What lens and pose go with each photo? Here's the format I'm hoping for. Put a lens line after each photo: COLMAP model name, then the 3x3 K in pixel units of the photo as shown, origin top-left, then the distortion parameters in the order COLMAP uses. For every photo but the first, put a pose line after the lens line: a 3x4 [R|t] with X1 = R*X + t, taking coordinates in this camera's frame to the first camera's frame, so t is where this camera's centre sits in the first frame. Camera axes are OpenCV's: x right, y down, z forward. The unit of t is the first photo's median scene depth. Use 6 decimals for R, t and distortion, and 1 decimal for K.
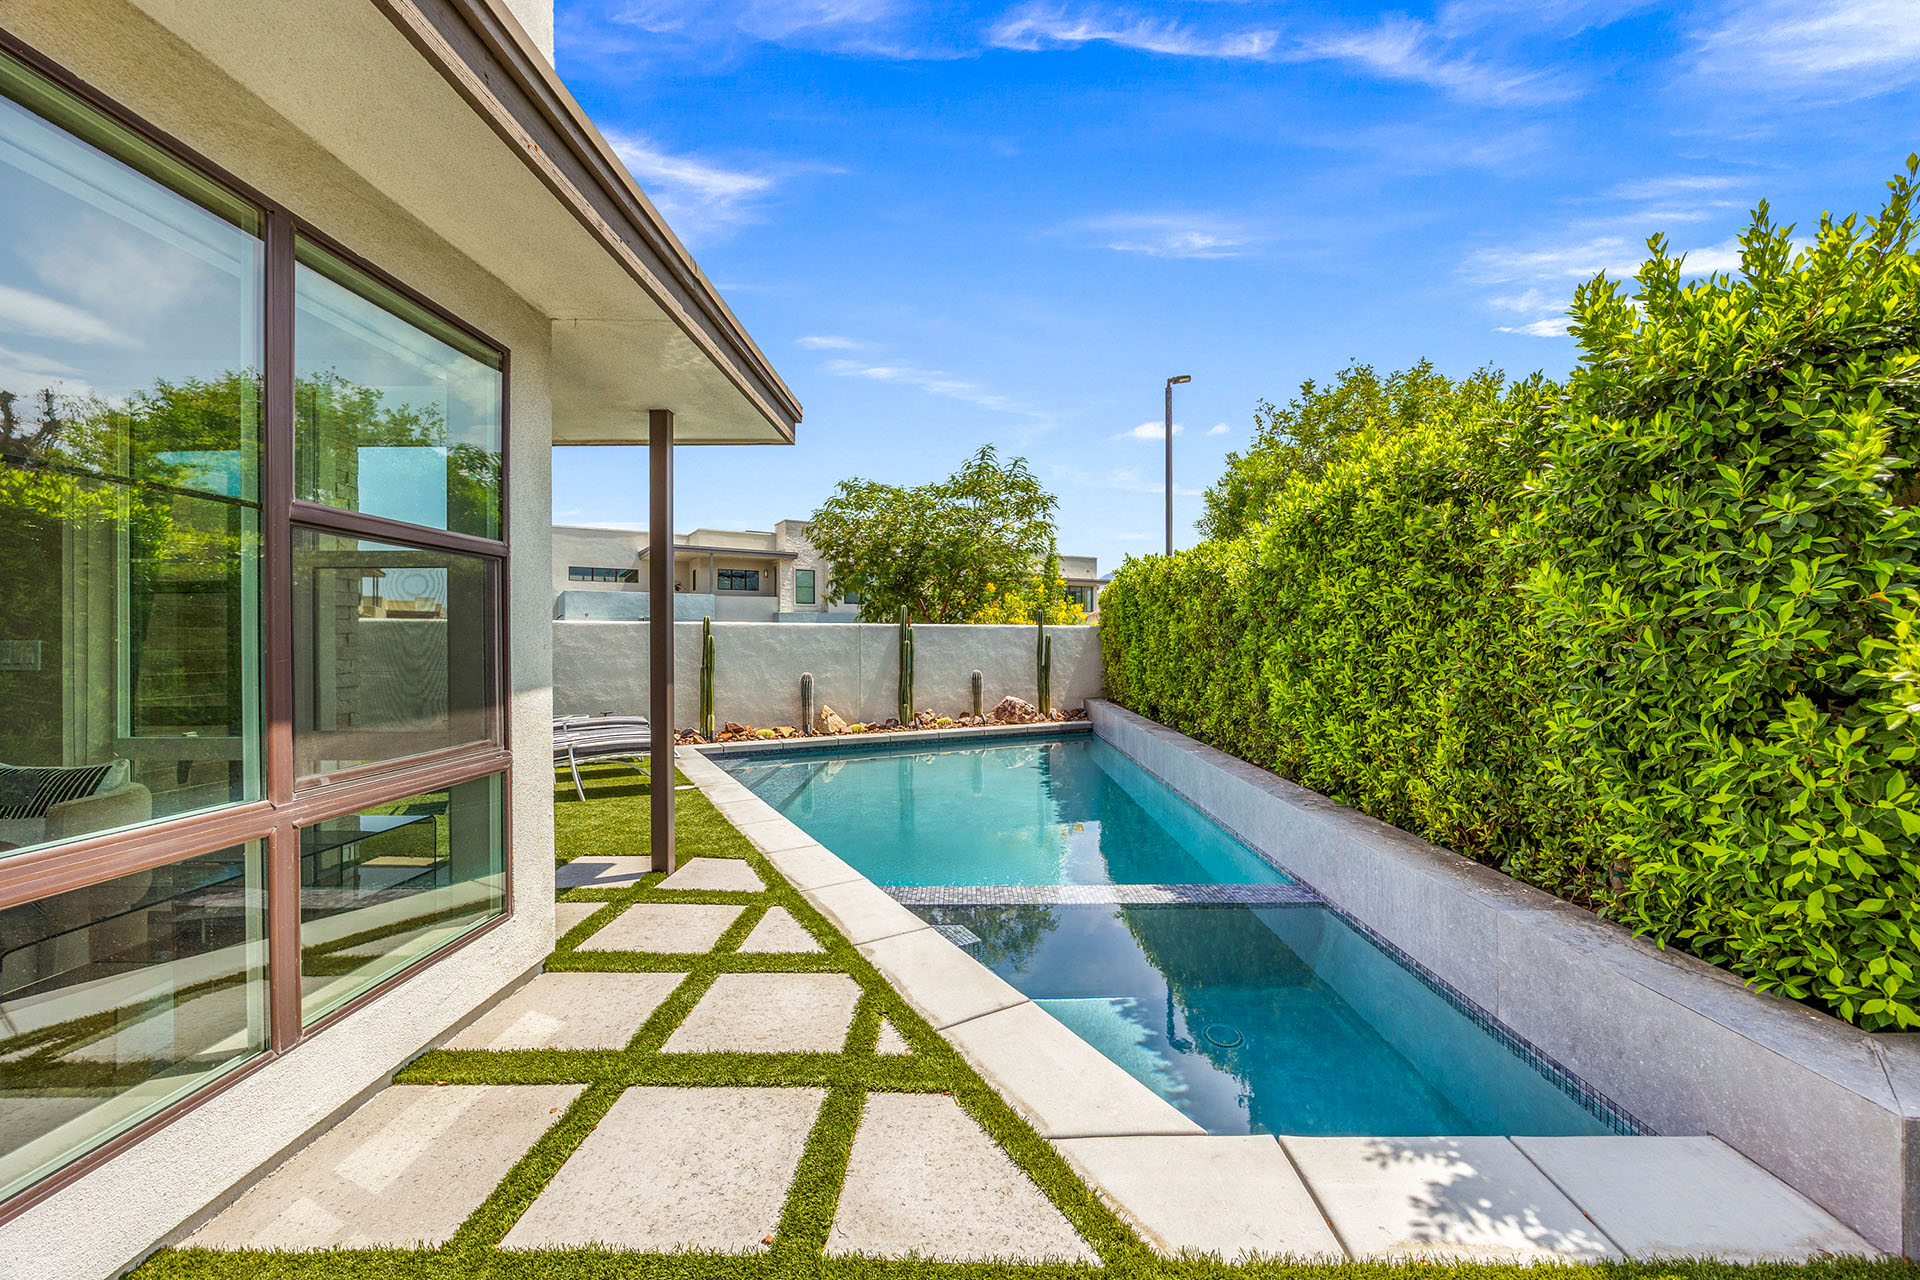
lens RADIAL K [[740.0, 0, 962.8], [0, 740.0, 639.9], [0, 0, 1]] dist [-0.001473, -0.000444]
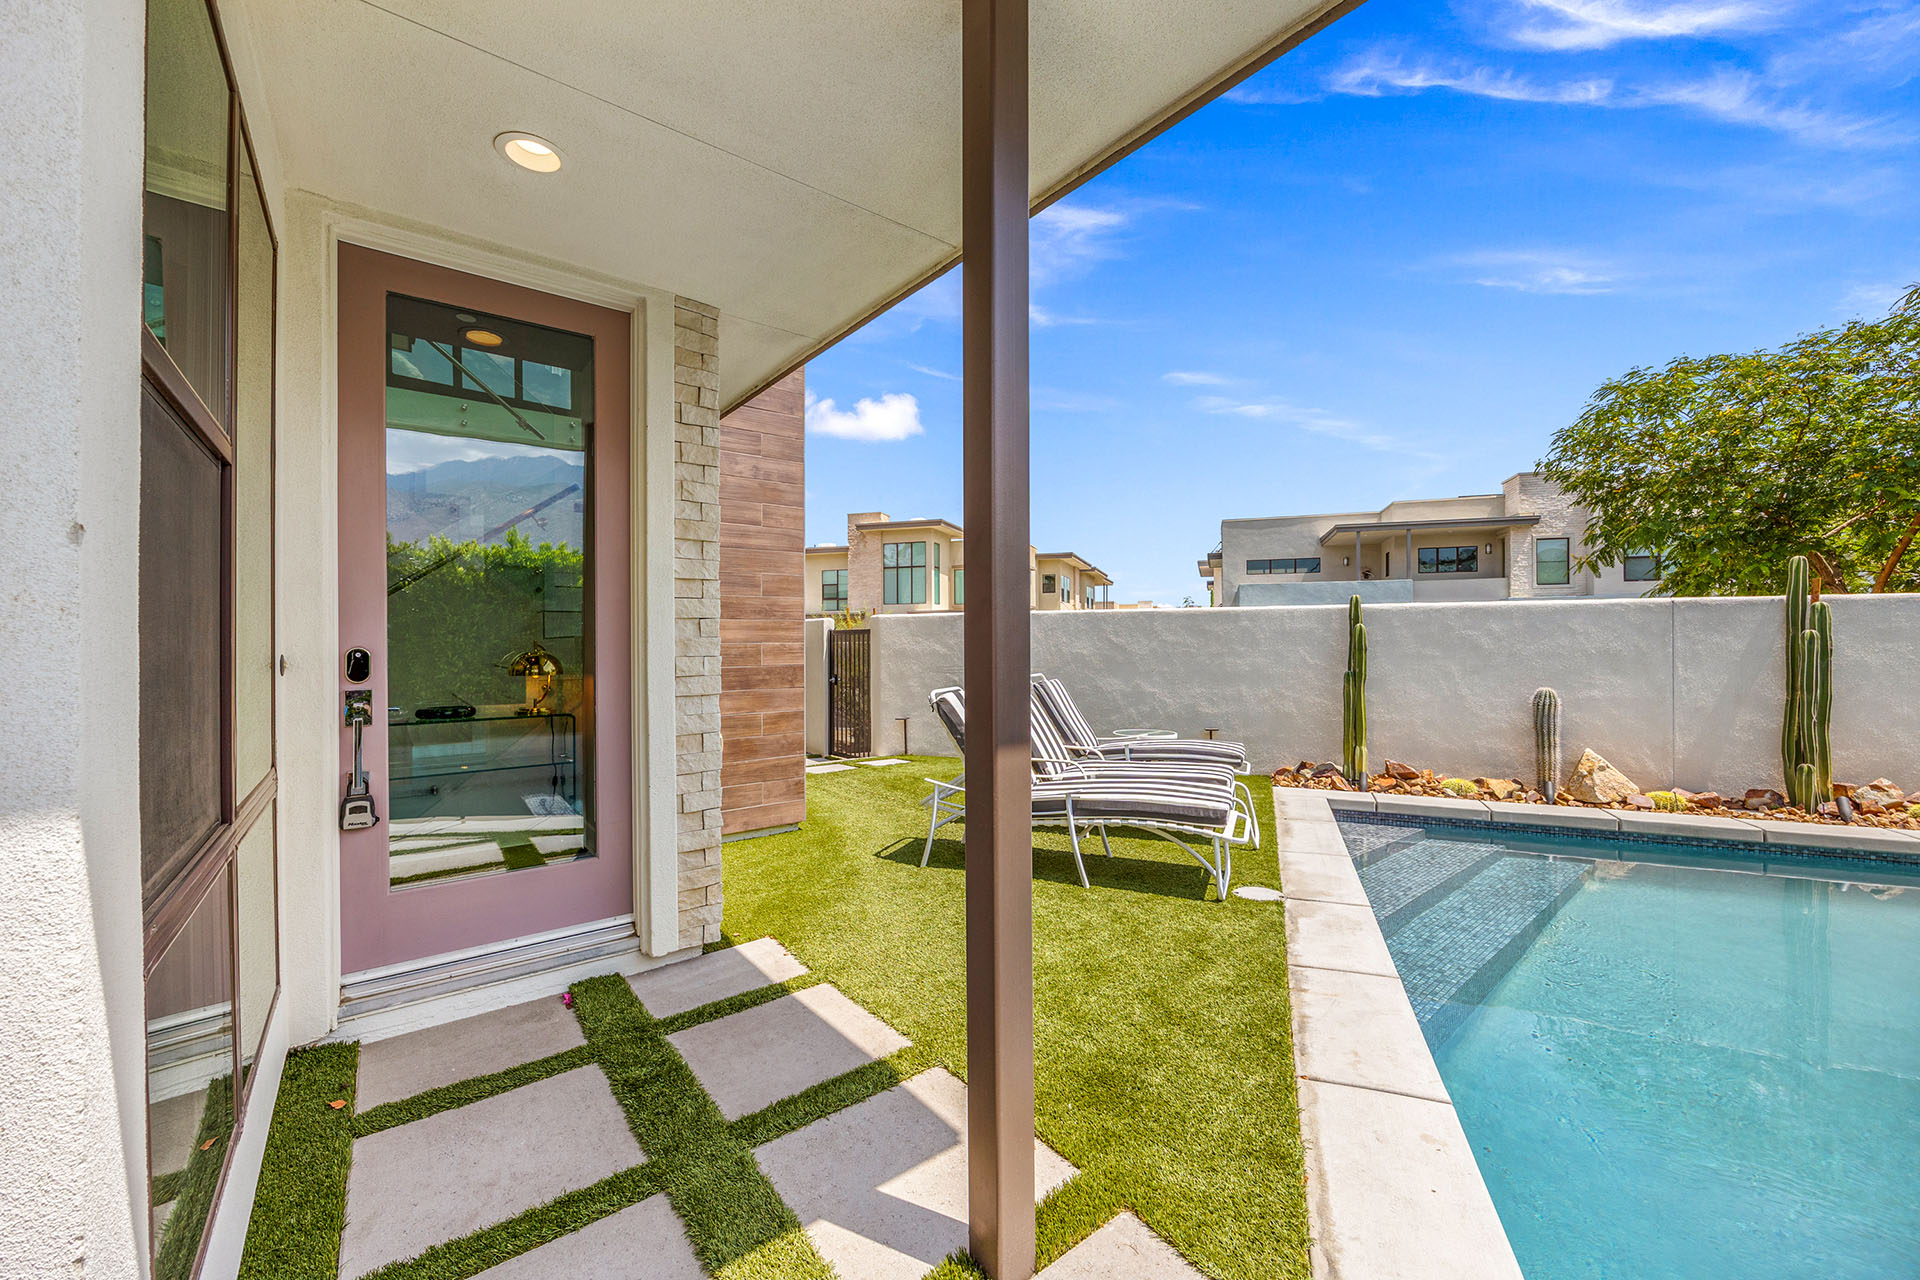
lens RADIAL K [[740.0, 0, 962.8], [0, 740.0, 639.9], [0, 0, 1]] dist [-0.001473, -0.000444]
pose [[0.632258, -0.001812, -0.774756, -0.053587], [0.004632, 0.999988, 0.001441, 0.004622], [0.774744, -0.004499, 0.632259, 0.291396]]
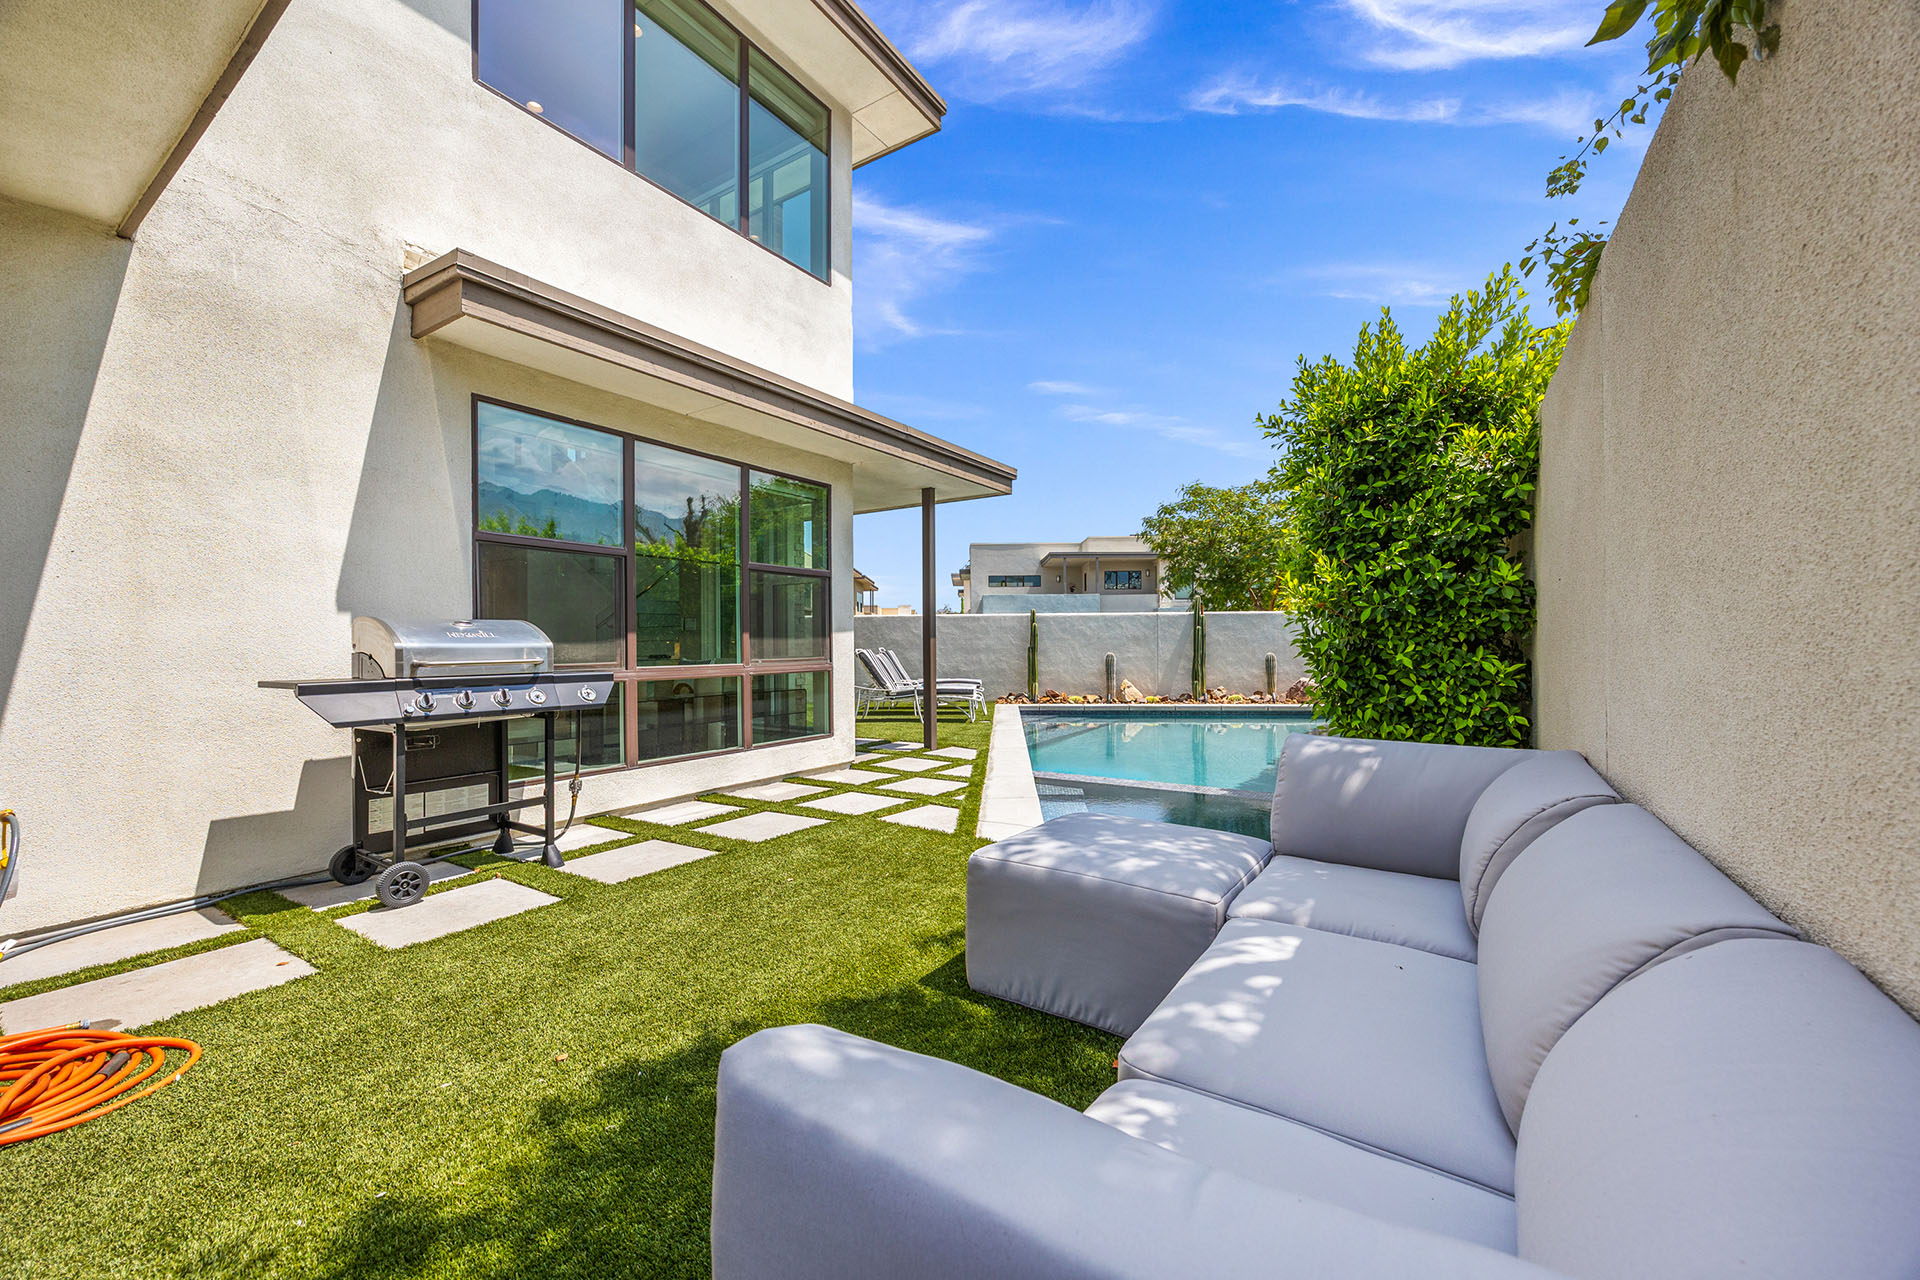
lens RADIAL K [[731.1, 0, 967.5], [0, 731.1, 640.2], [0, 0, 1]] dist [-0.001062, -0.000064]
pose [[0.851232, -0.004116, -0.524774, 0.224408], [0.005411, 0.999985, 0.000935, 0.020530], [0.524762, -0.003635, 0.851241, -0.168230]]
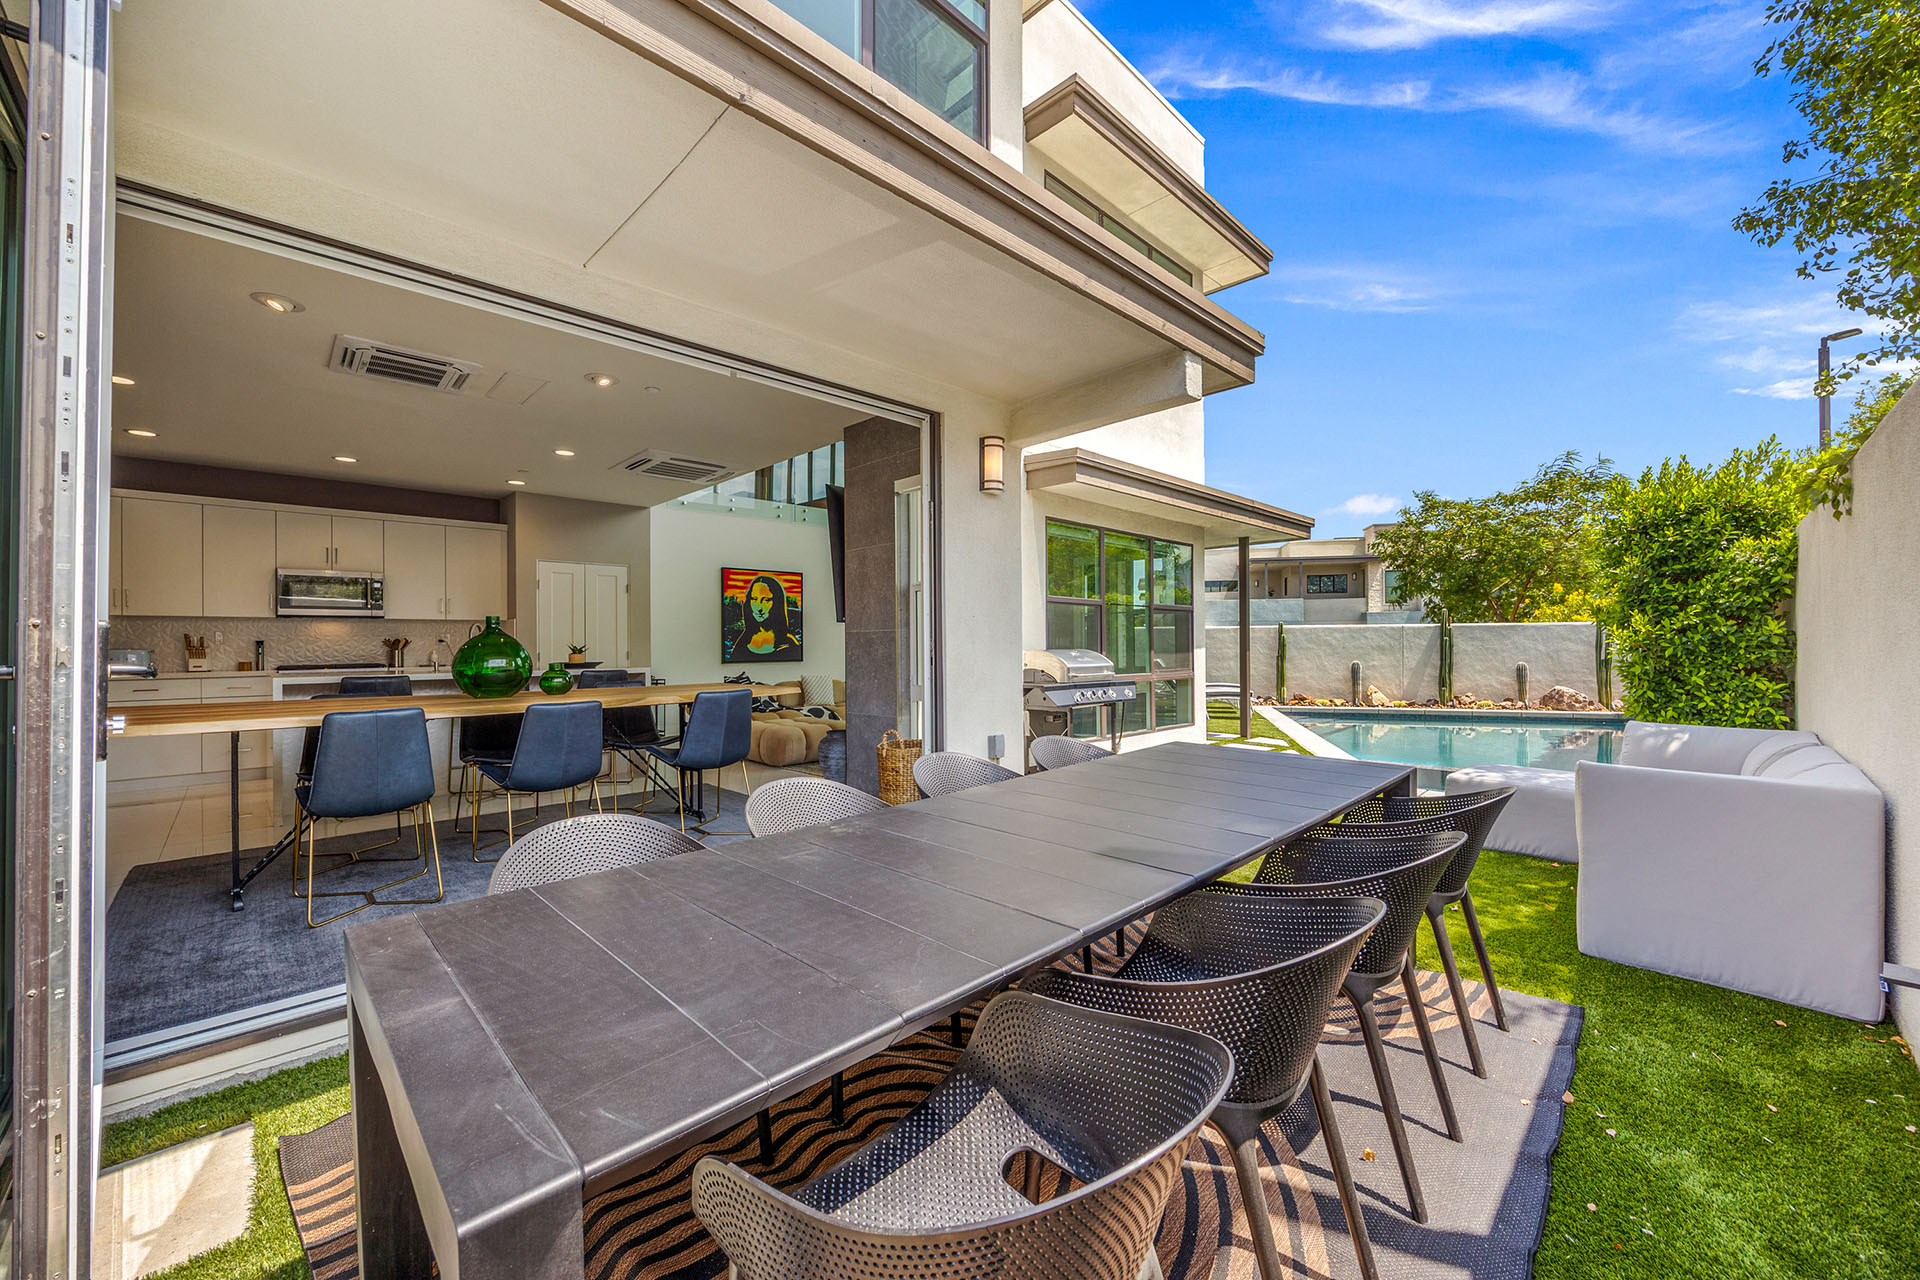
lens RADIAL K [[728.7, 0, 965.0], [0, 728.7, 641.2], [0, 0, 1]] dist [-0.000690, -0.001909]
pose [[0.715367, -0.003338, -0.698741, 0.210390], [0.005046, 0.999987, 0.000389, 0.003490], [0.698731, -0.003804, 0.715375, -0.465752]]
